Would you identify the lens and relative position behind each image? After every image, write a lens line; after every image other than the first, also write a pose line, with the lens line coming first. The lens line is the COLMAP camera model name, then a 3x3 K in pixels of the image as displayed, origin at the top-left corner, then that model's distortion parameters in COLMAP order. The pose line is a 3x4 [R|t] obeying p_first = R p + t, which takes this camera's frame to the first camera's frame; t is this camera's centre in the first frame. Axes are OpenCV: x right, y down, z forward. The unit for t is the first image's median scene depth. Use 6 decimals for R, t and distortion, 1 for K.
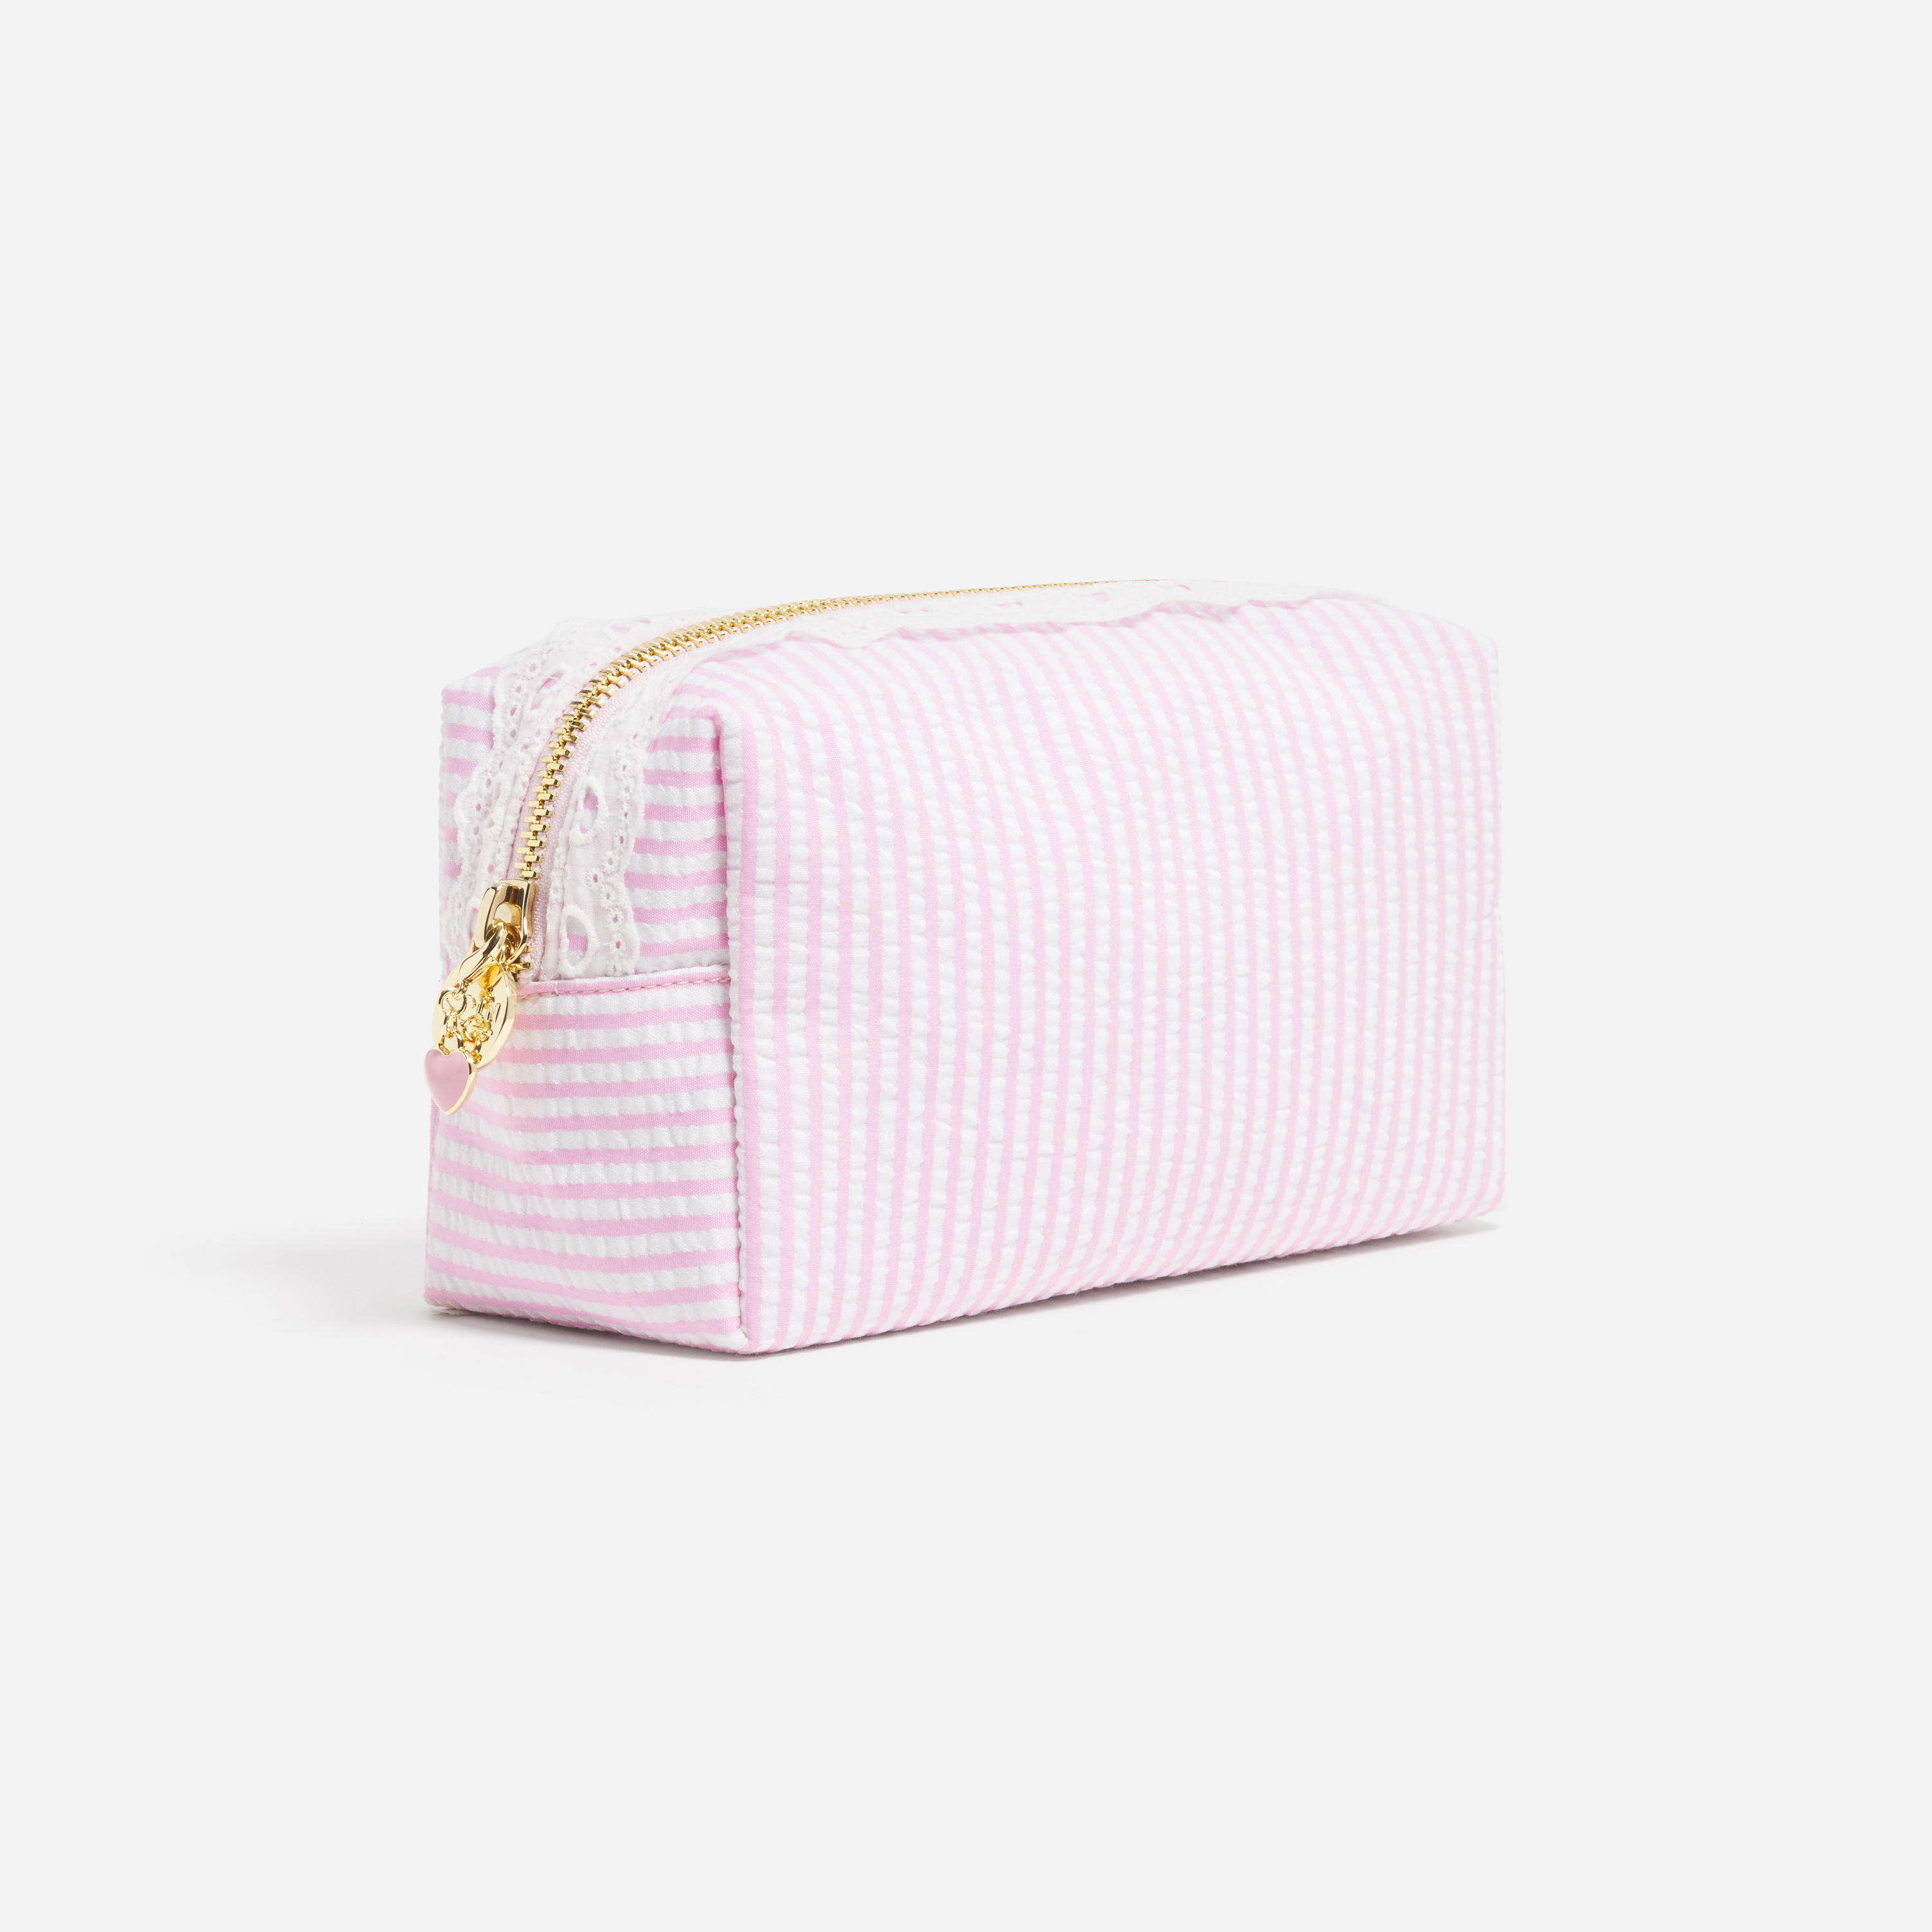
lens RADIAL K [[9406.3, 0, 966.0], [0, 9406.3, 966.0], [0, 0, 1]] dist [-0.040333, -3.539011]
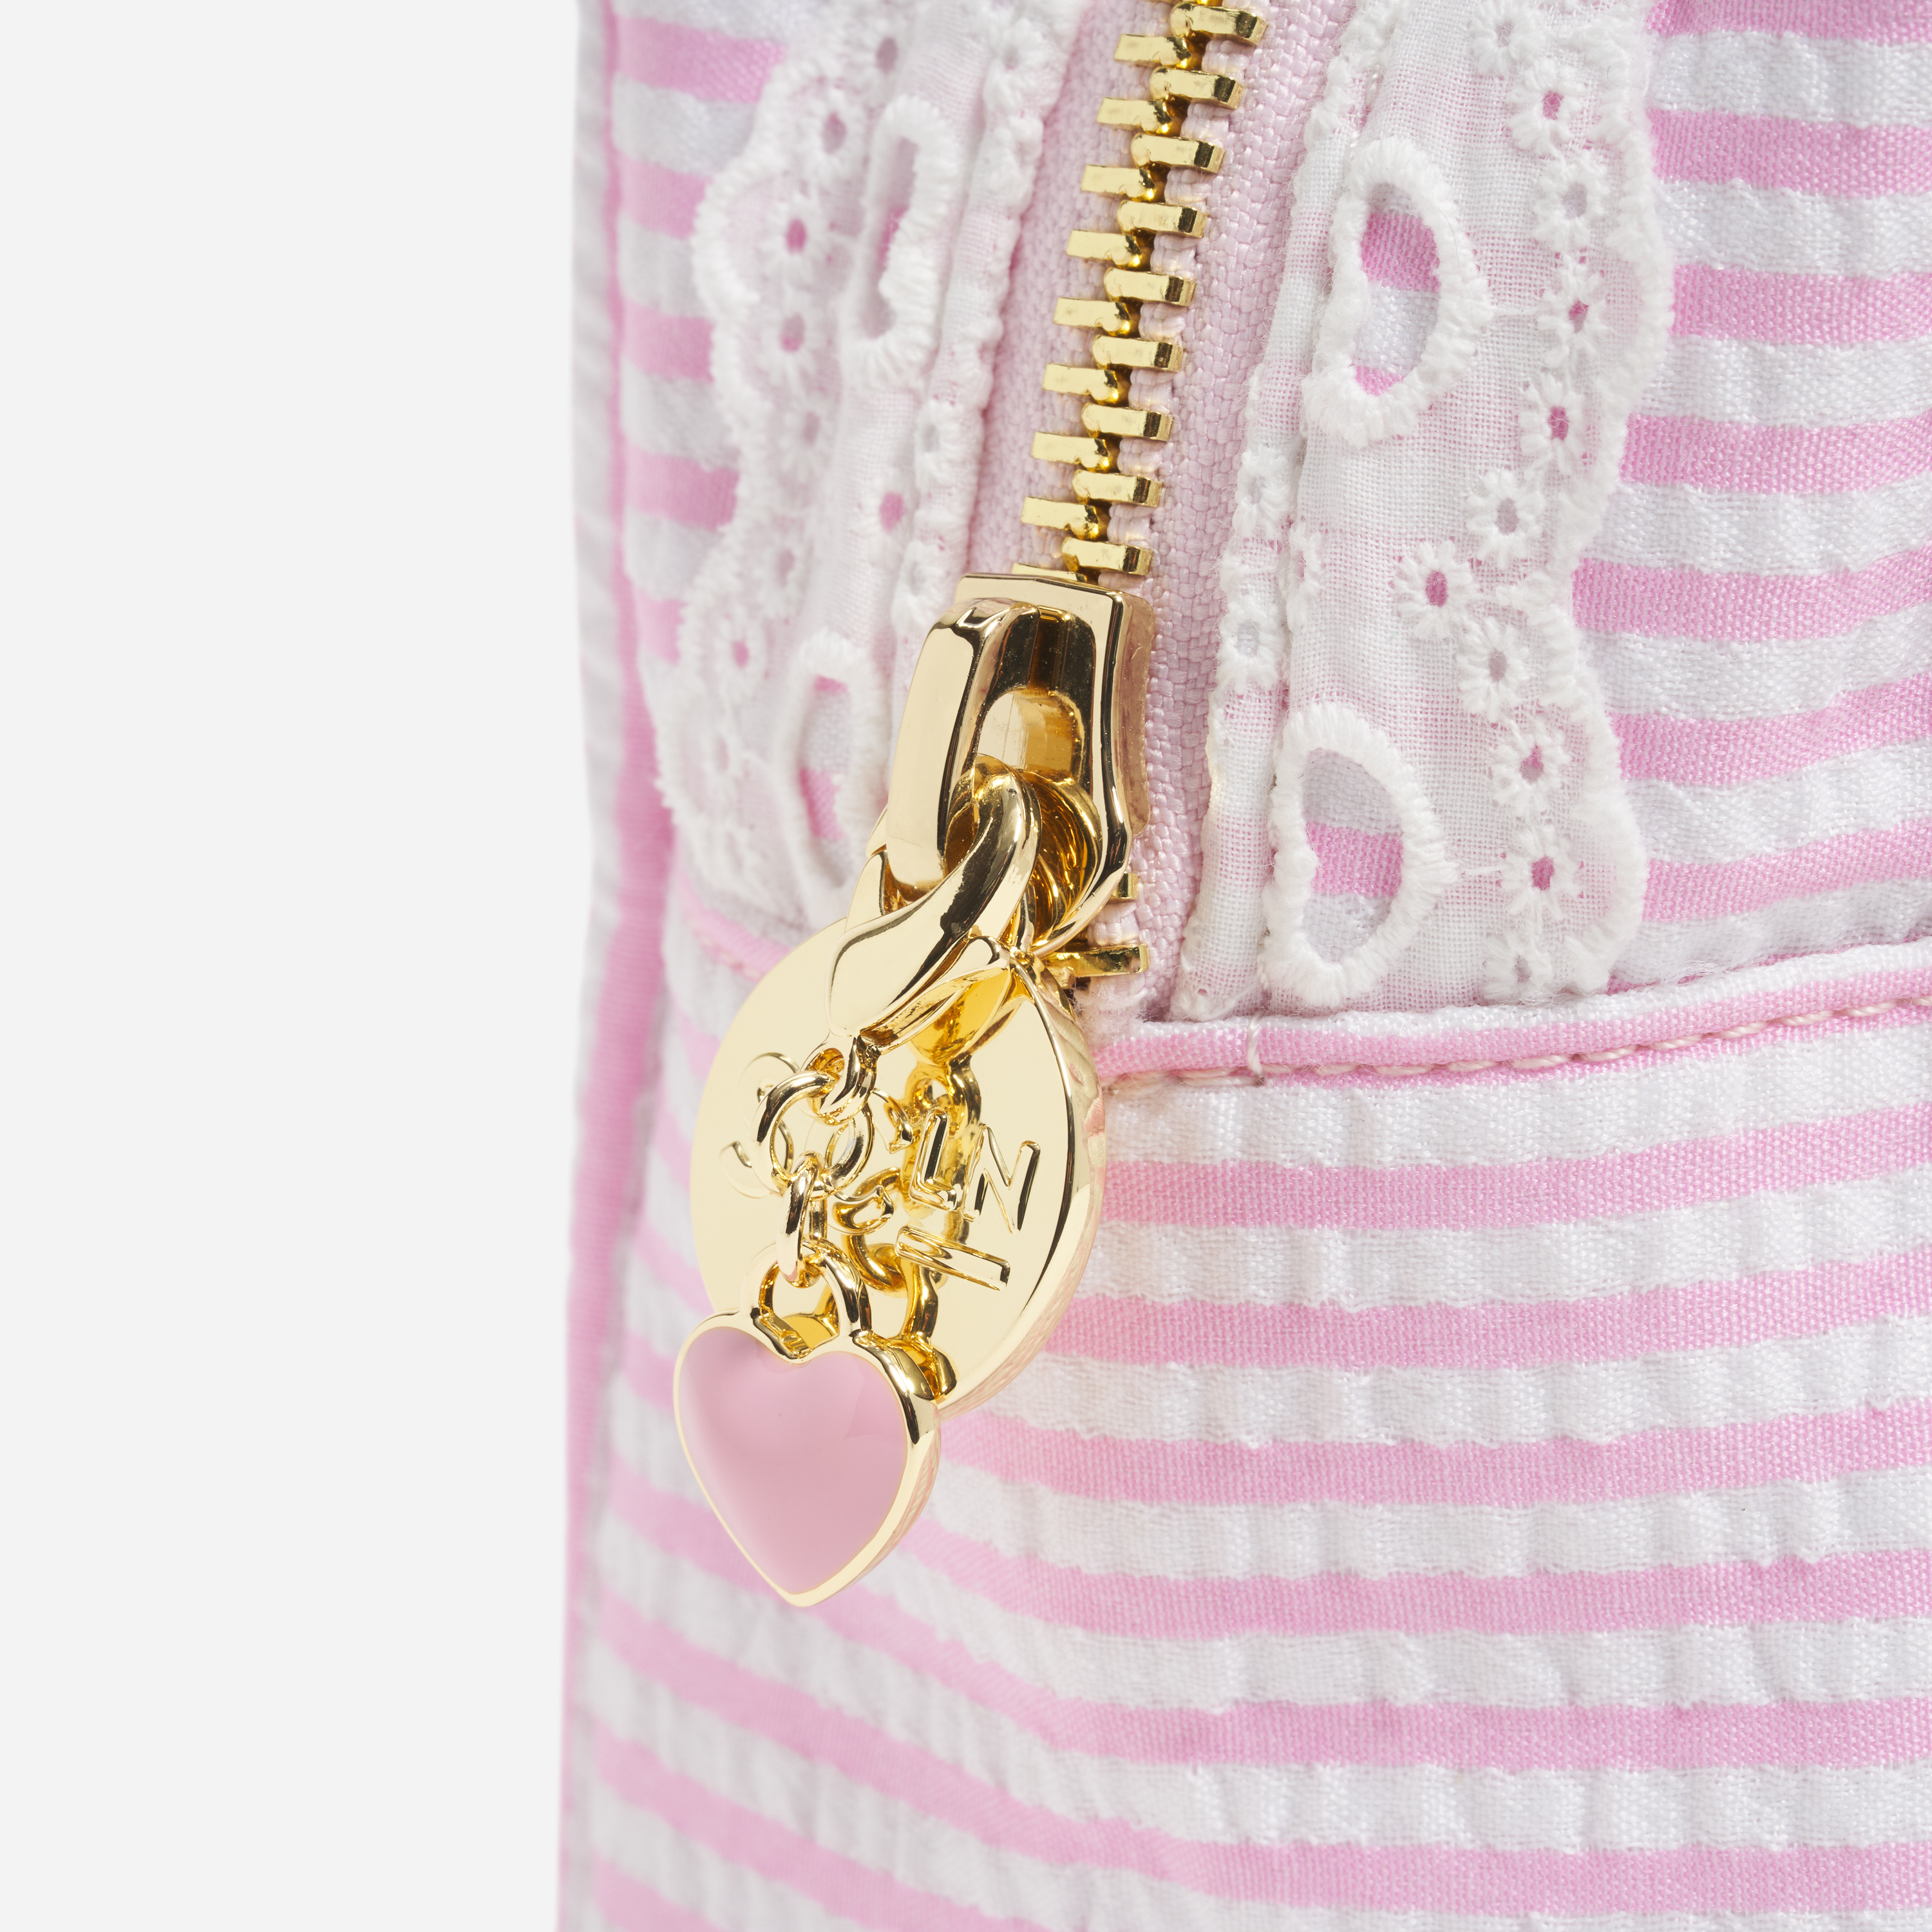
lens RADIAL K [[9406.3, 0, 966.0], [0, 9406.3, 966.0], [0, 0, 1]] dist [-0.040333, -3.539011]
pose [[0.990657, -0.043545, 0.129241, -0.080506], [0.024263, 0.988812, 0.147178, -0.034132], [-0.134204, -0.142668, 0.980630, 0.772163]]
